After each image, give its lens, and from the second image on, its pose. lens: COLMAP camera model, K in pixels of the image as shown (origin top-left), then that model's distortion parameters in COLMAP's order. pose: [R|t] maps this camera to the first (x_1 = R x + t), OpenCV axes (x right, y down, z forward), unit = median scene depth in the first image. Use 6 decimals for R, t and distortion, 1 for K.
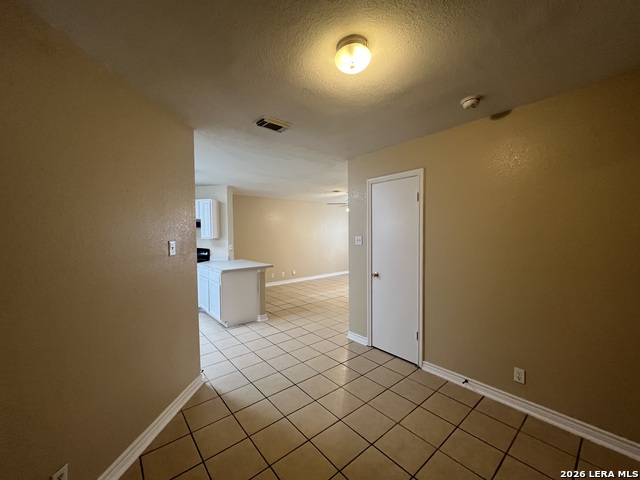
lens RADIAL K [[257.4, 0, 319.4], [0, 257.4, 240.2], [0, 0, 1]] dist [-0.001476, -0.000365]
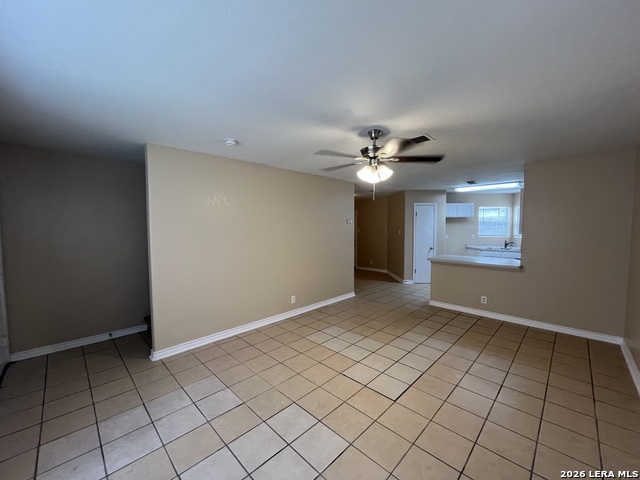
lens RADIAL K [[257.4, 0, 319.4], [0, 257.4, 240.2], [0, 0, 1]] dist [-0.001476, -0.000365]
pose [[-0.995950, 0.018022, -0.088085, 0.371956], [0.010629, 0.996435, 0.083694, -0.076083], [0.089279, 0.082419, -0.992591, 2.040835]]
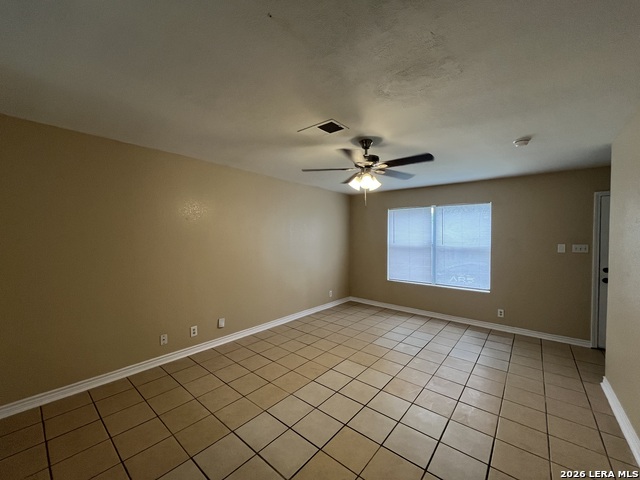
lens RADIAL K [[257.4, 0, 319.4], [0, 257.4, 240.2], [0, 0, 1]] dist [-0.001476, -0.000365]
pose [[0.985021, 0.013458, 0.171908, -0.012466], [-0.010113, 0.999742, -0.020322, -0.028859], [-0.172137, 0.018279, 0.984903, 0.887589]]
